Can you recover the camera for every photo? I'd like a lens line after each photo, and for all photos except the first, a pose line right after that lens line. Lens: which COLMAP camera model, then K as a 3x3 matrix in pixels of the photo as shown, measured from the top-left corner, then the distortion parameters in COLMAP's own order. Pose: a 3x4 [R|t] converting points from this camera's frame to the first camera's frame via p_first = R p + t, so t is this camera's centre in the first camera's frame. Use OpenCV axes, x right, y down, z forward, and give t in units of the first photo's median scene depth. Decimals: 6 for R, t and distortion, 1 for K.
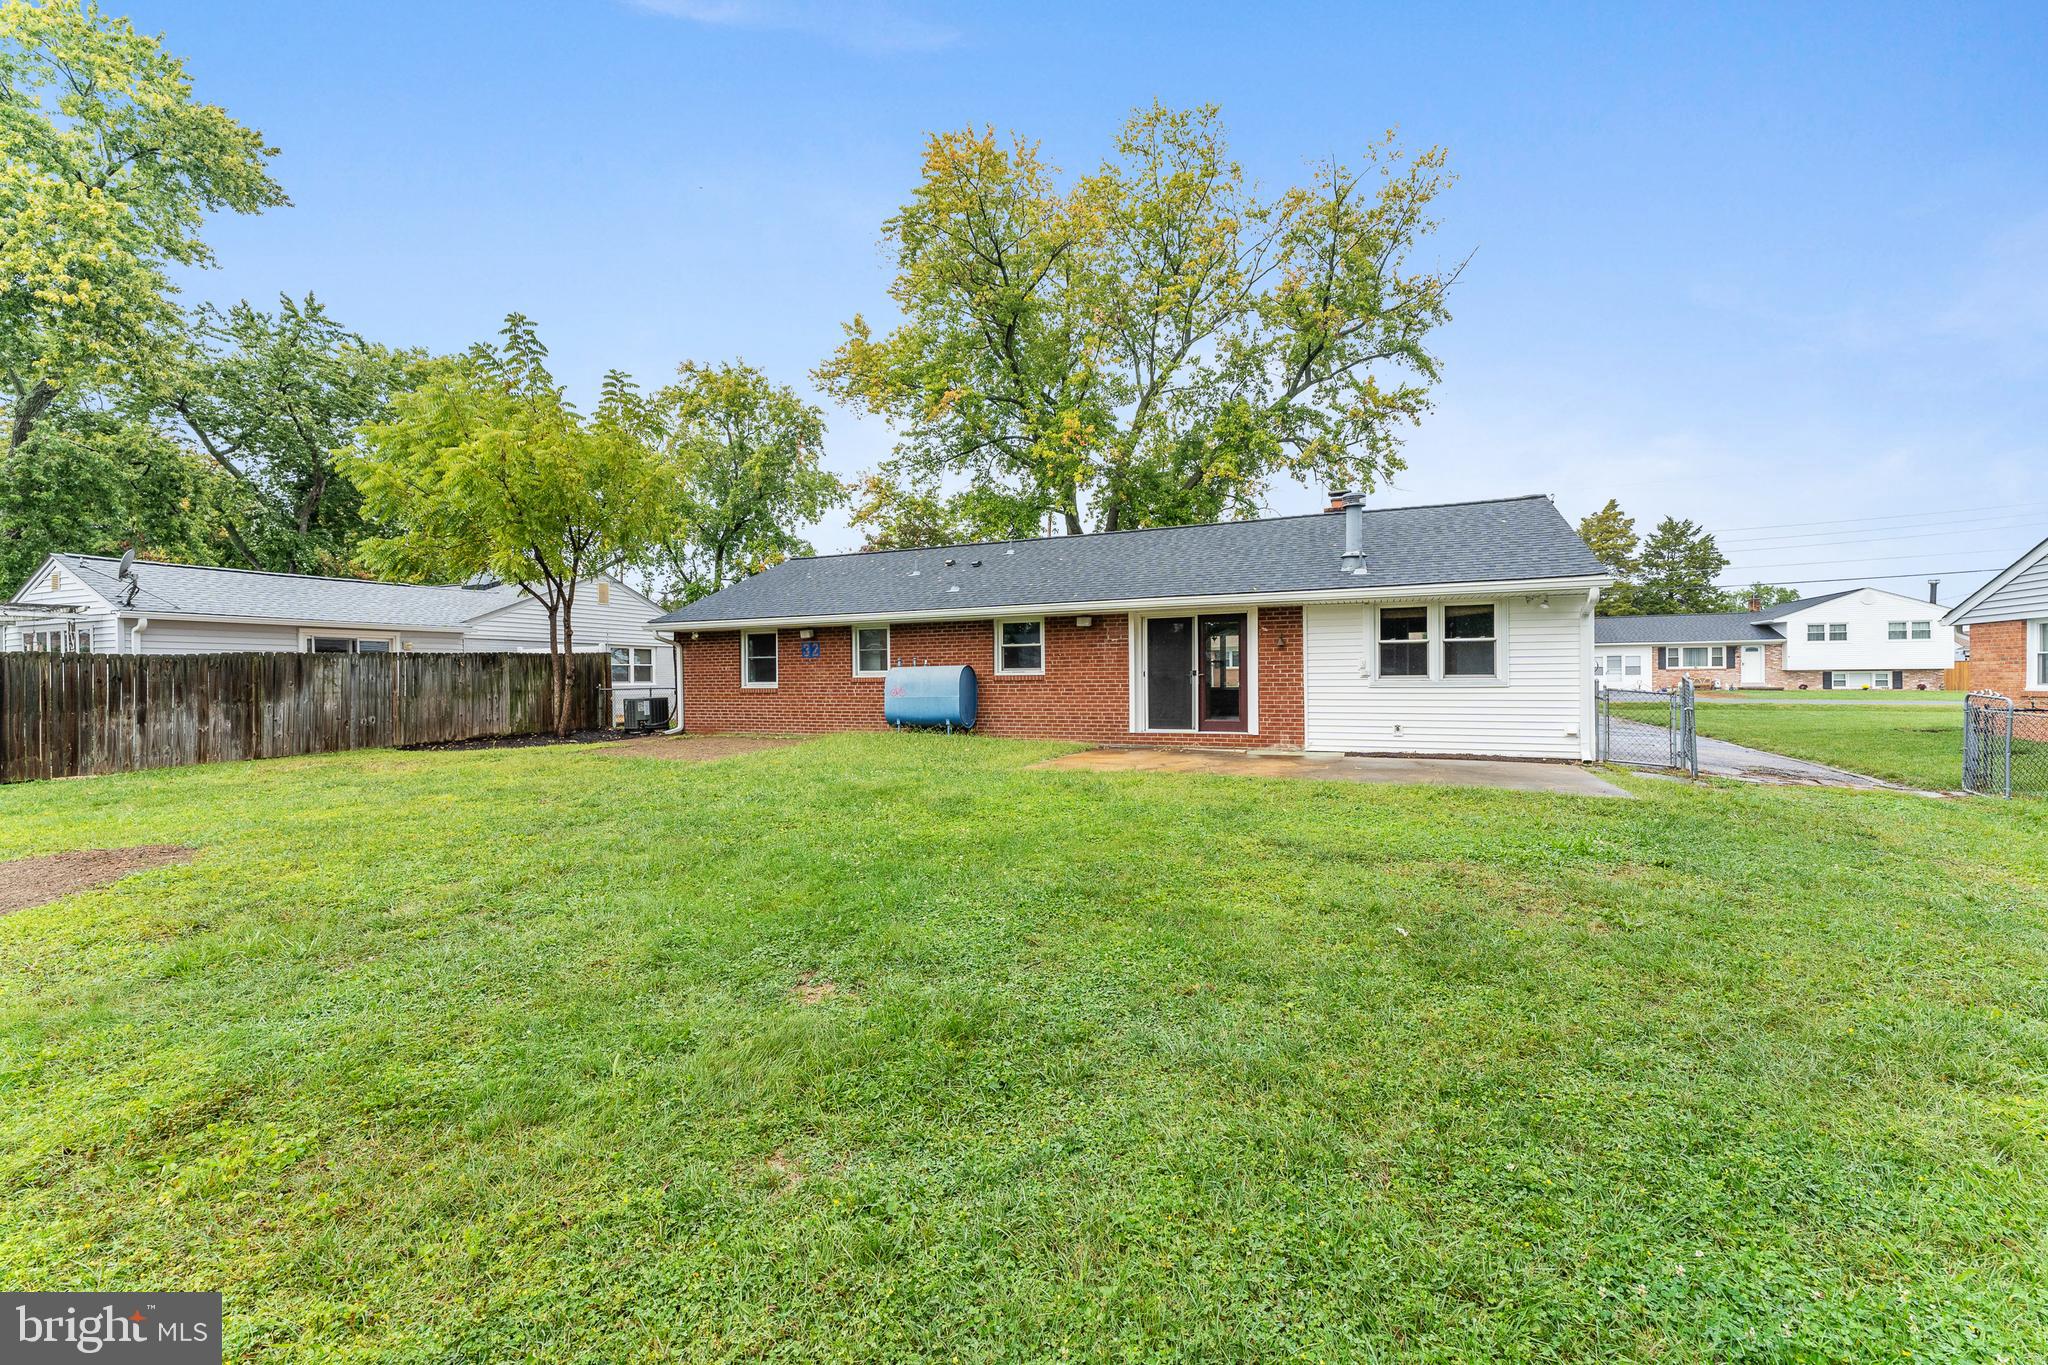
lens RADIAL K [[820.3, 0, 1025.9], [0, 820.3, 685.8], [0, 0, 1]] dist [0.001288, 0.000248]
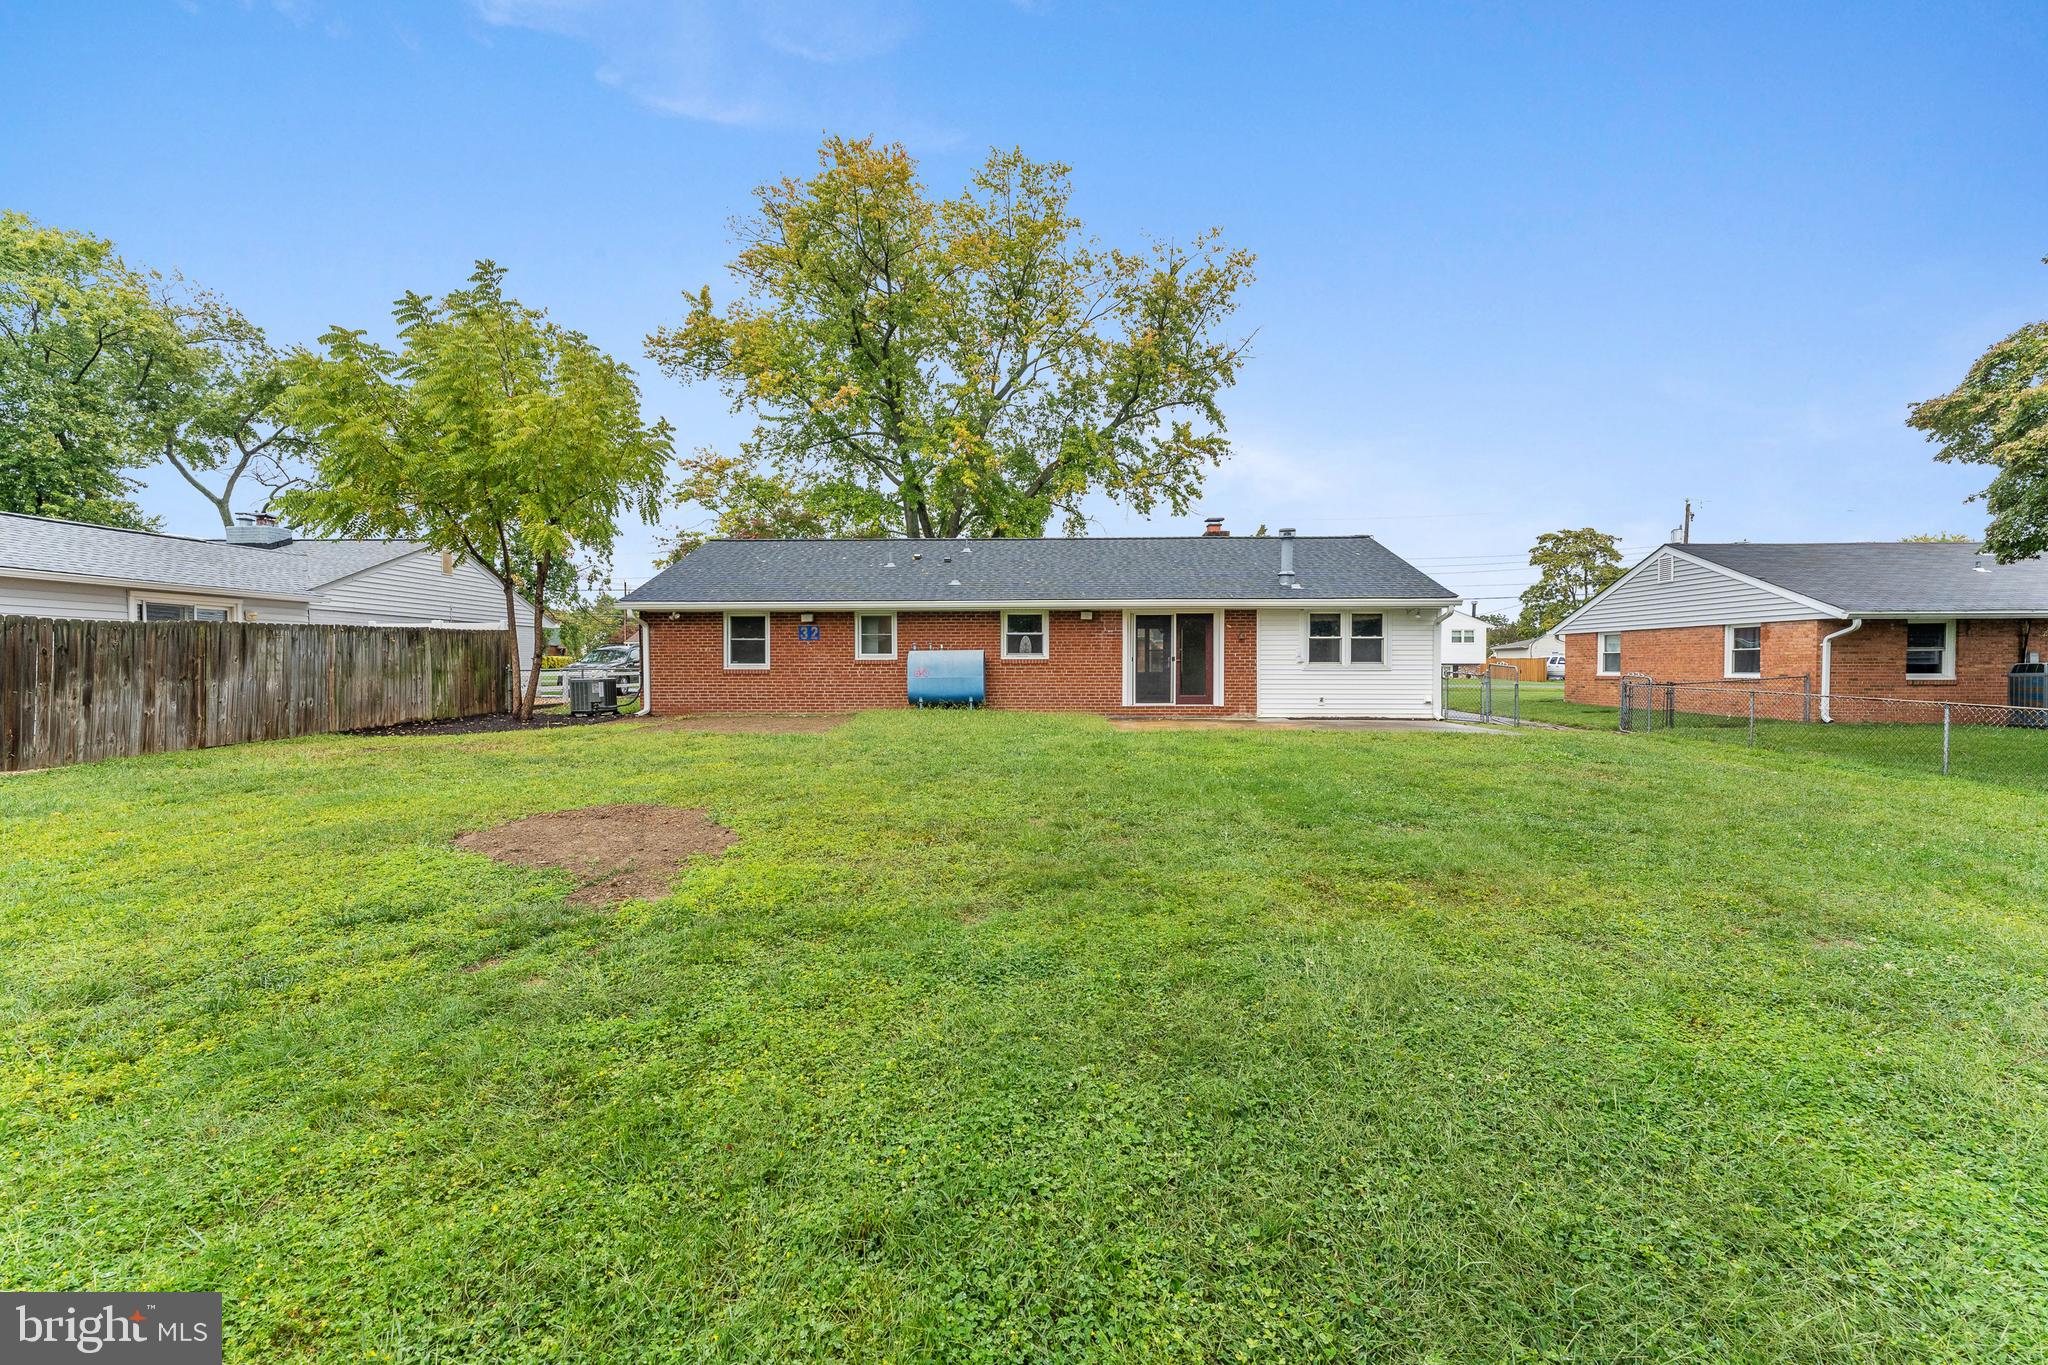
lens RADIAL K [[820.3, 0, 1025.9], [0, 820.3, 685.8], [0, 0, 1]] dist [0.001288, 0.000248]
pose [[0.925986, -0.000415, 0.377558, -0.436481], [-0.004452, 0.999918, 0.012017, 0.010802], [-0.377532, -0.012809, 0.925908, -0.087633]]
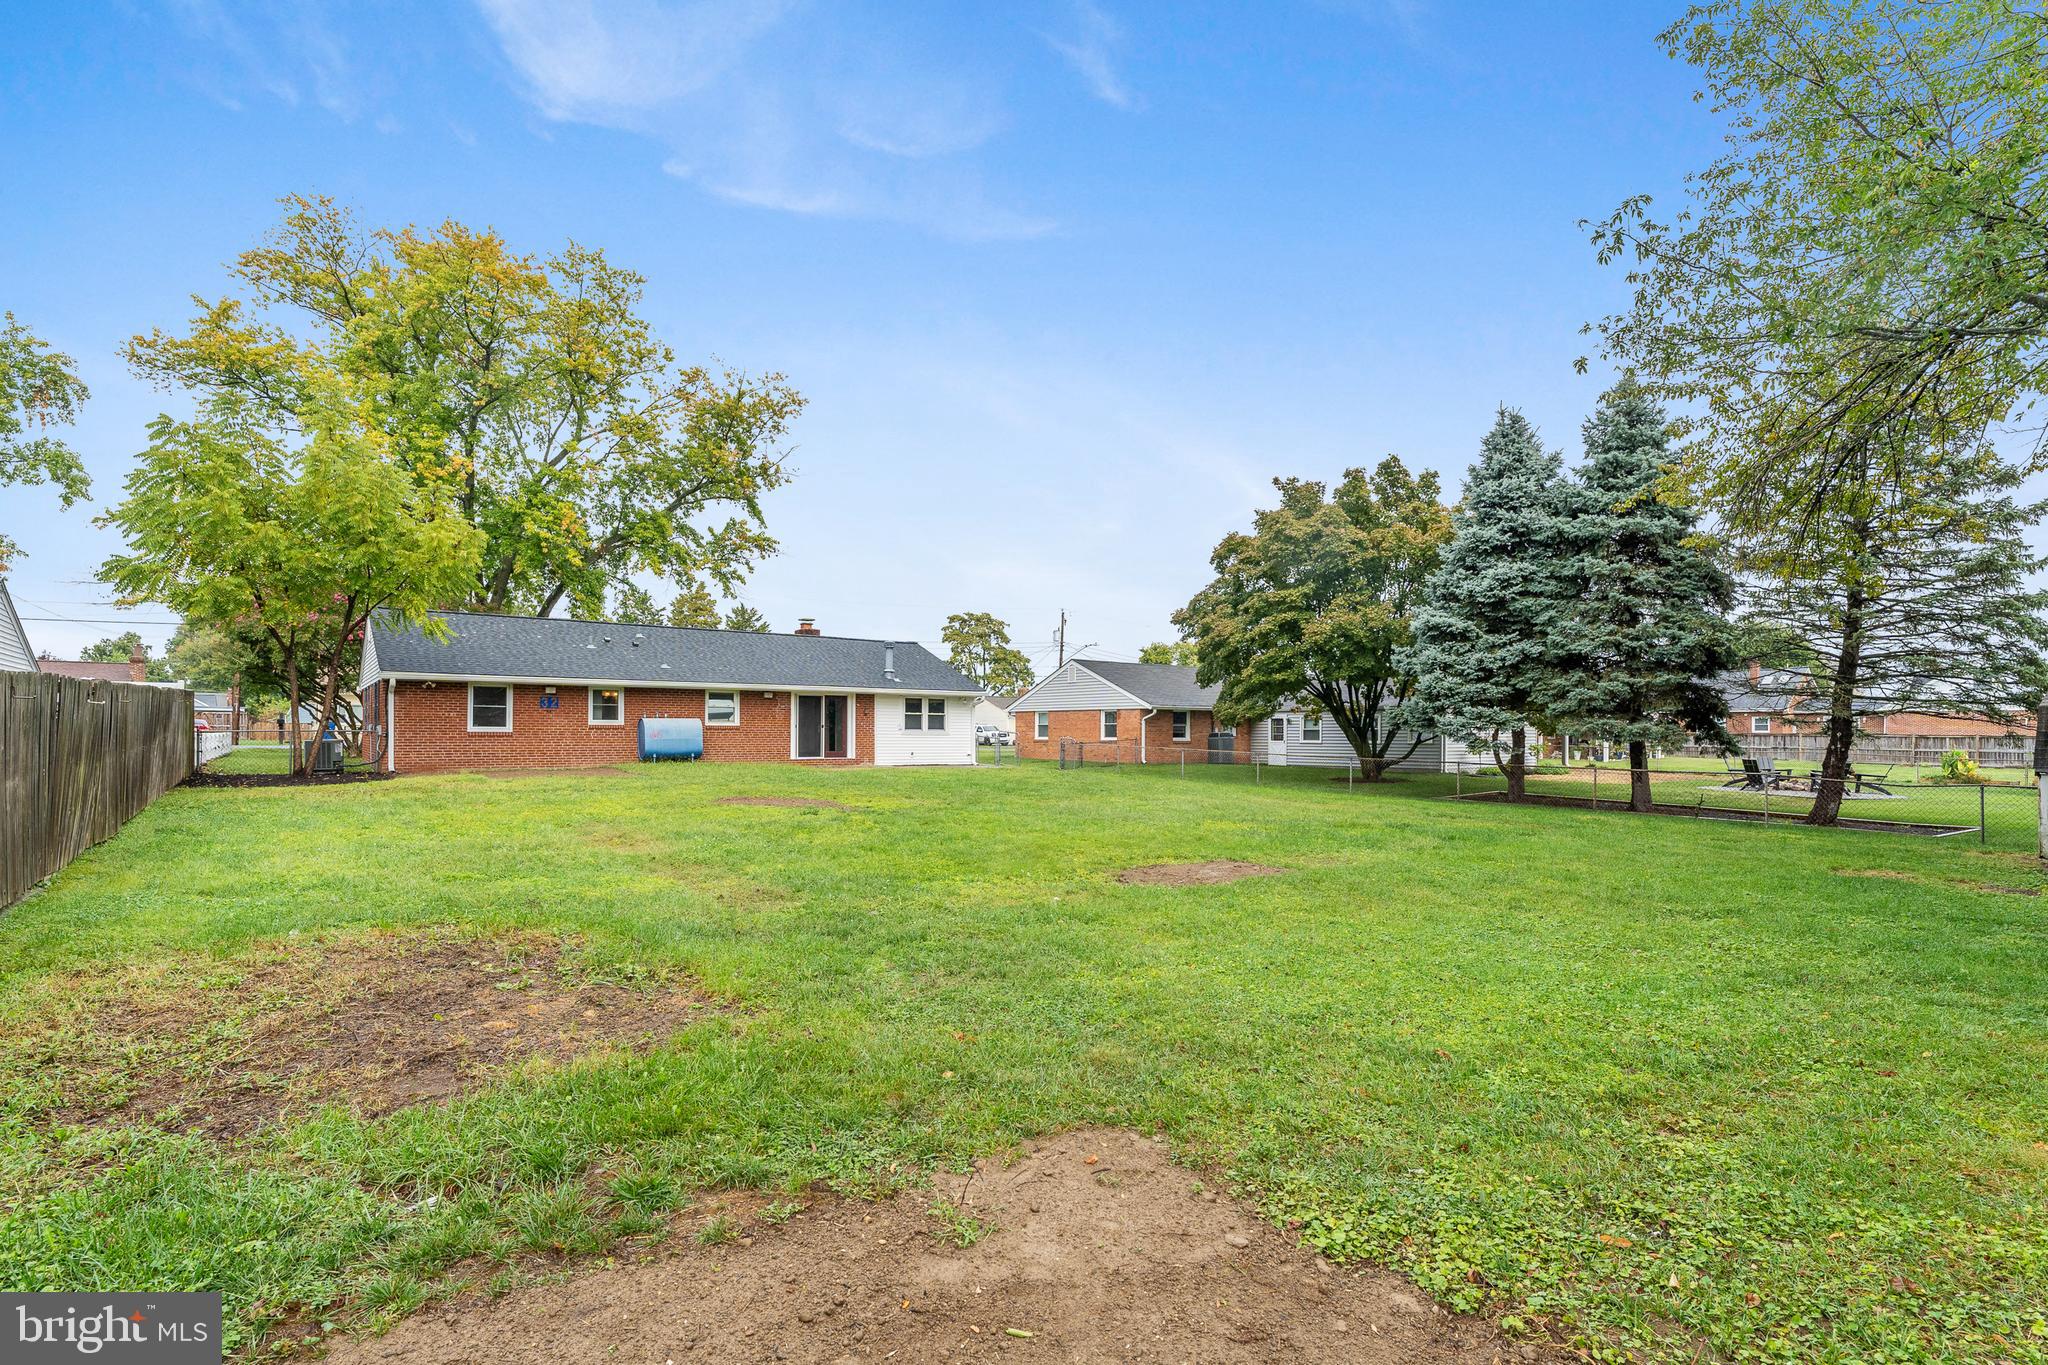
lens RADIAL K [[998.8, 0, 1036.7], [0, 998.8, 713.3], [0, 0, 1]] dist [-0.002116, -0.000245]
pose [[0.486932, 0.030175, 0.872919, -1.364483], [-0.001579, 0.999432, -0.033667, 0.026946], [-0.873439, 0.015015, 0.486703, -0.466560]]
